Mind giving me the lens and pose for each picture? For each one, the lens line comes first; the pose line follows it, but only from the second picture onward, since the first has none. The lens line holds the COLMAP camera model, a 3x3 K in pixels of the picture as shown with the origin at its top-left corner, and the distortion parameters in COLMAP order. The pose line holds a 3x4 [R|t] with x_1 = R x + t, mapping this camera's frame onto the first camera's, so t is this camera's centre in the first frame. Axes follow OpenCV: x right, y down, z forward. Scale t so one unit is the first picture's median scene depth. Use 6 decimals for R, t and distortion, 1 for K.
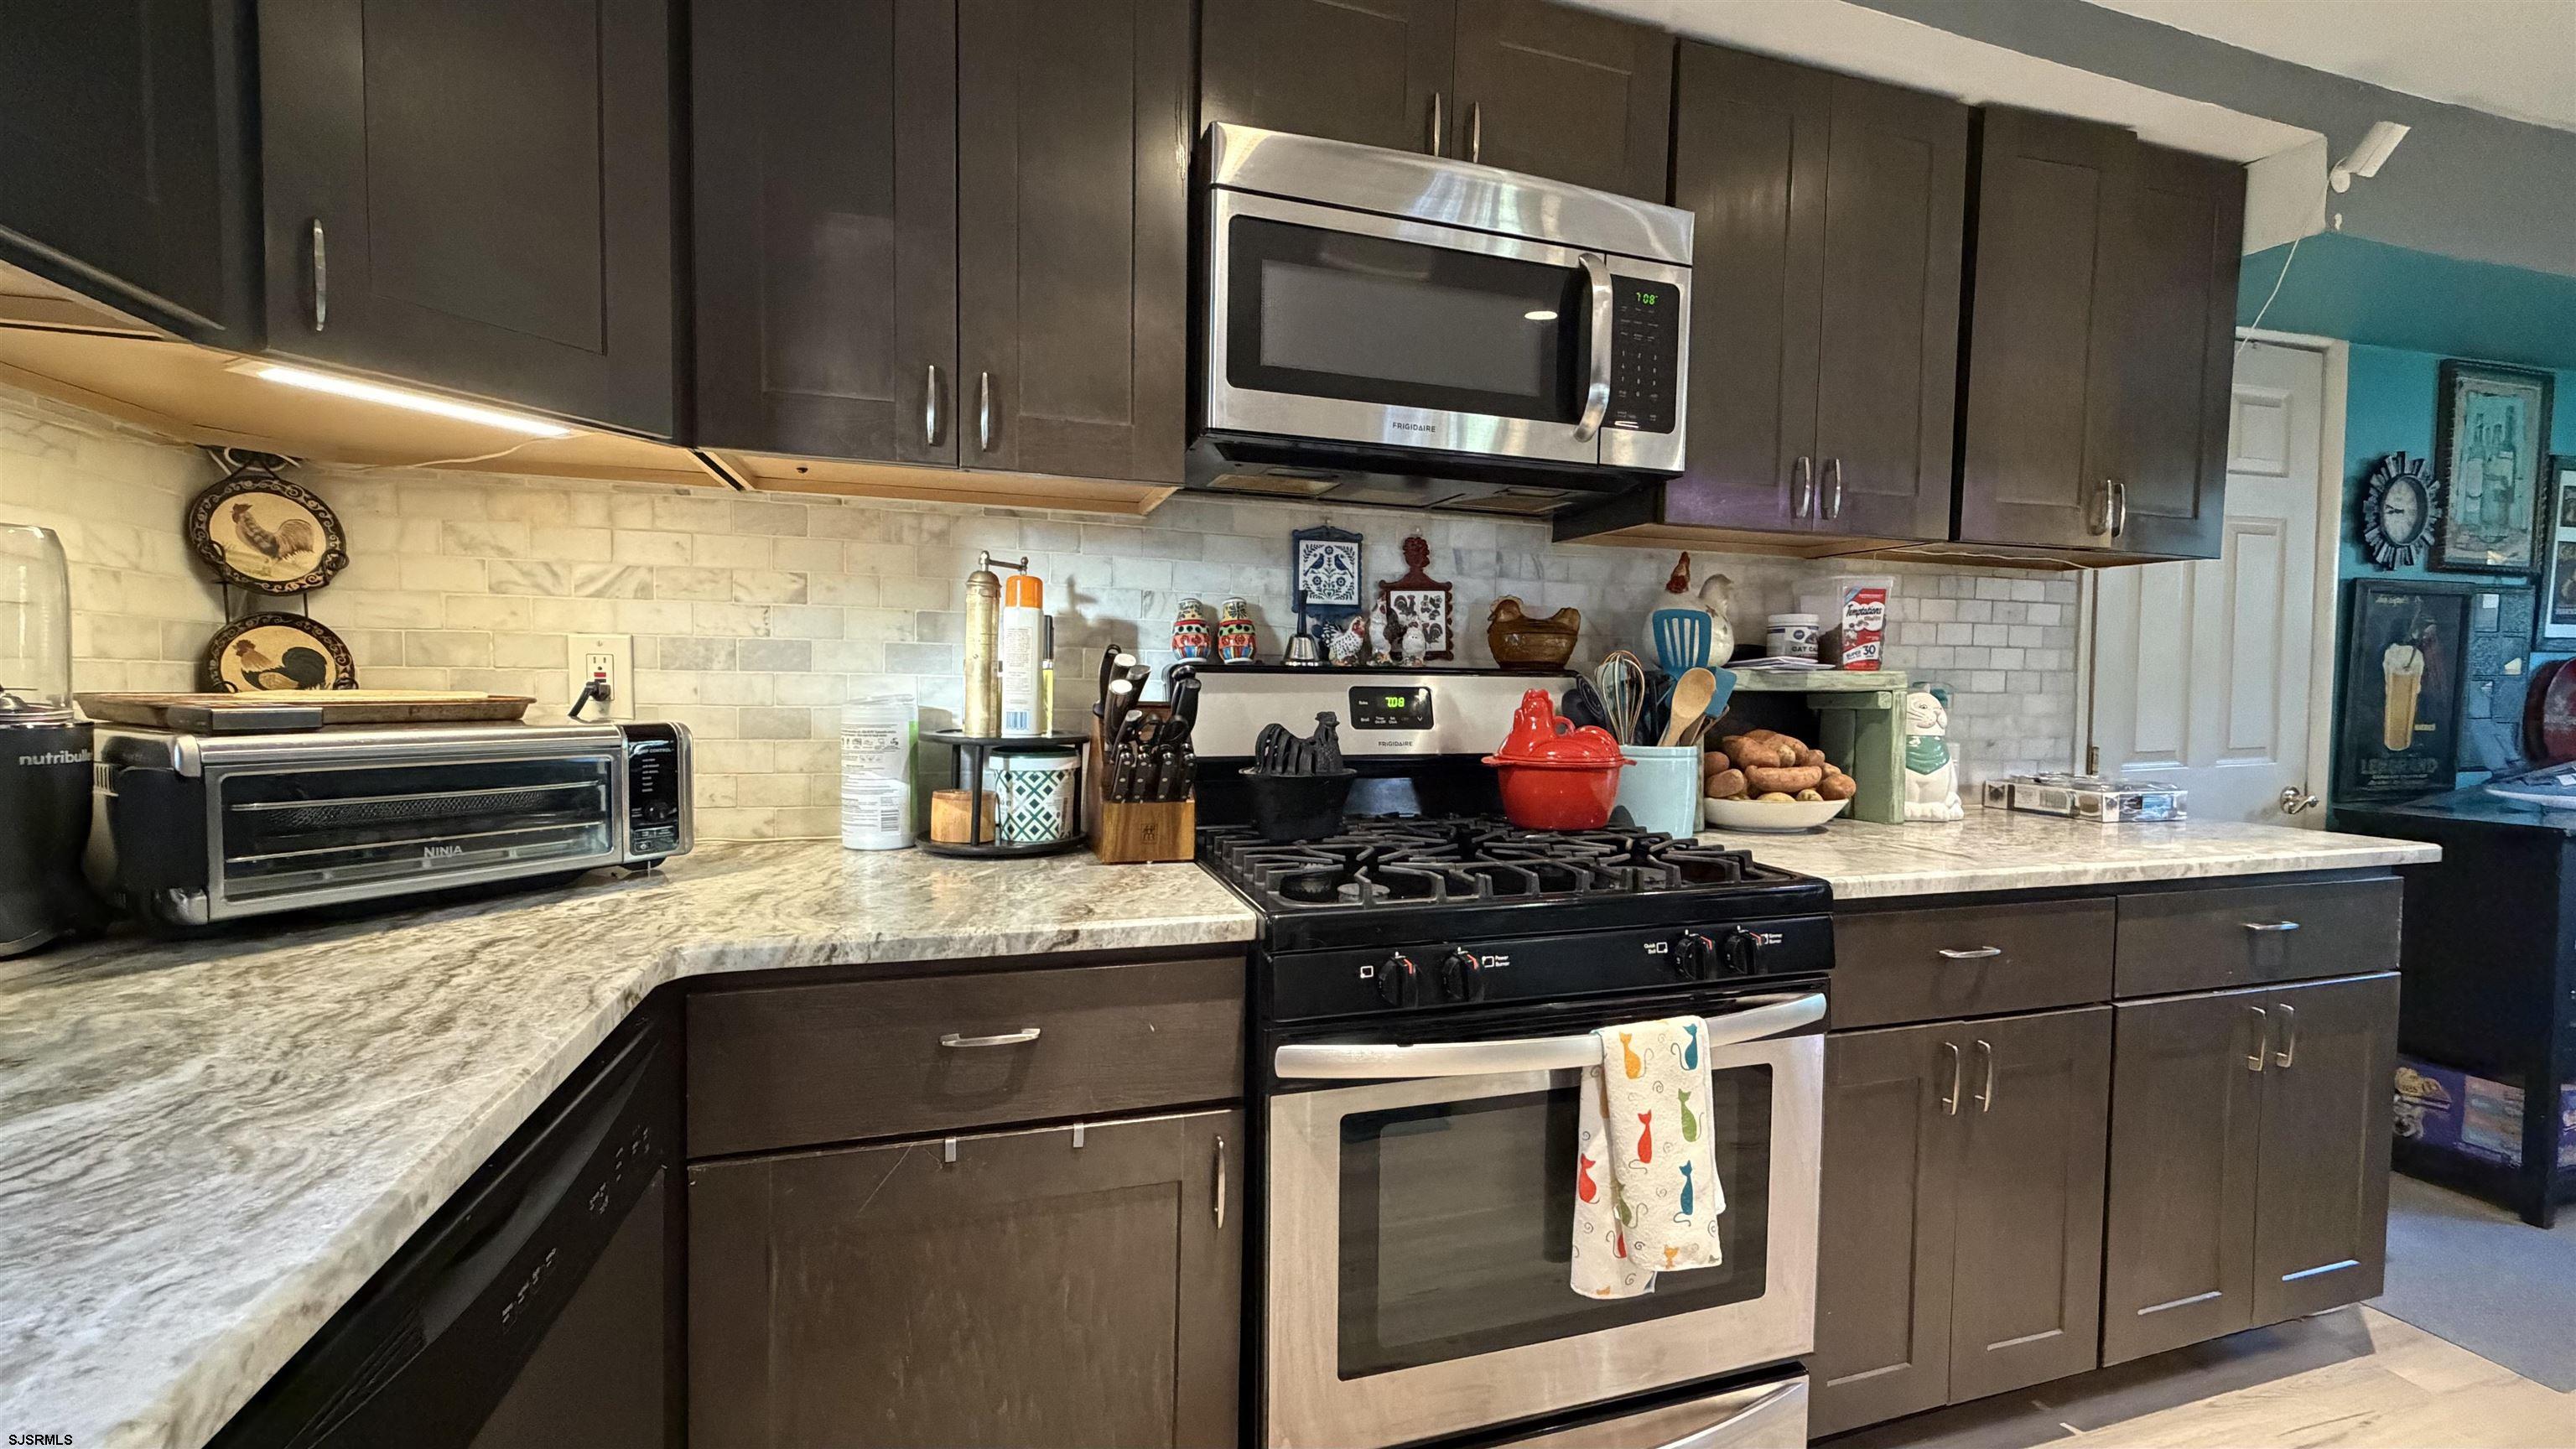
lens RADIAL K [[1028.2, 0, 1282.5], [0, 1028.2, 730.6], [0, 0, 1]] dist [-0.000256, 0.000240]
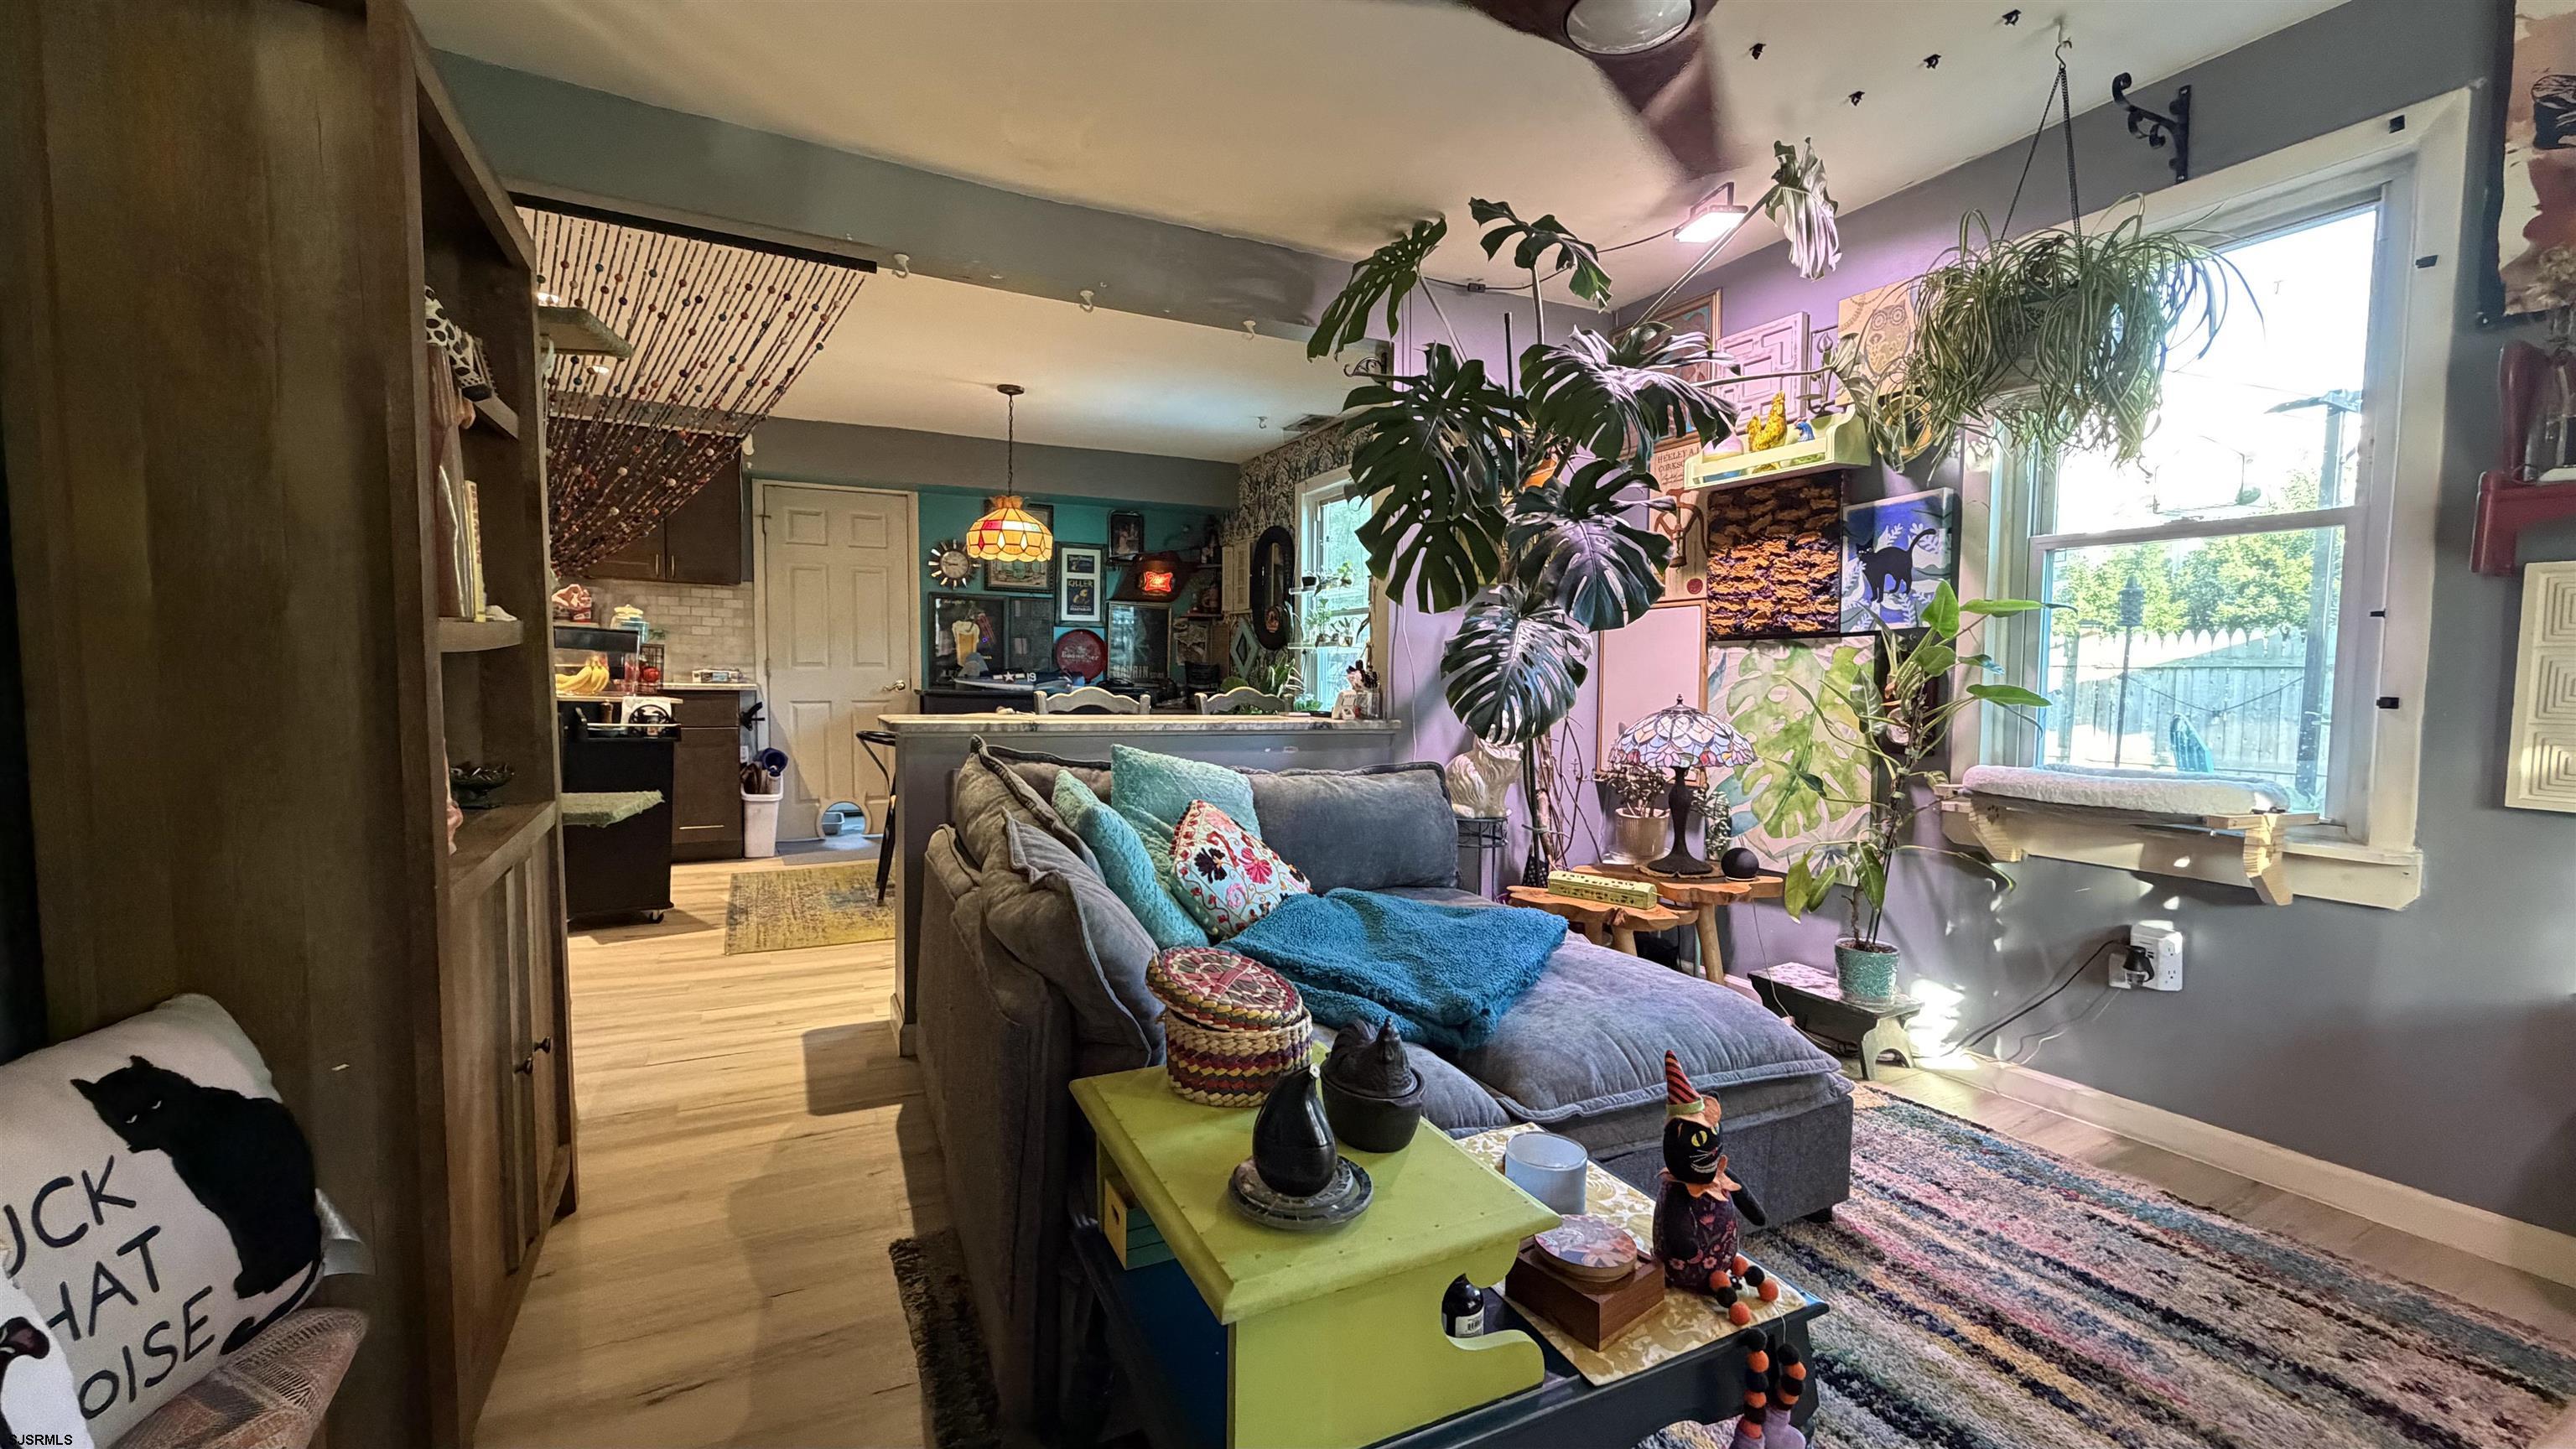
lens RADIAL K [[1025.5, 0, 1283.4], [0, 1025.5, 730.2], [0, 0, 1]] dist [0.001410, -0.000554]
pose [[0.982677, 0.001054, 0.185321, 1.877937], [-0.003902, 0.999880, 0.015004, 0.173755], [-0.185283, -0.015467, 0.982564, -1.961562]]
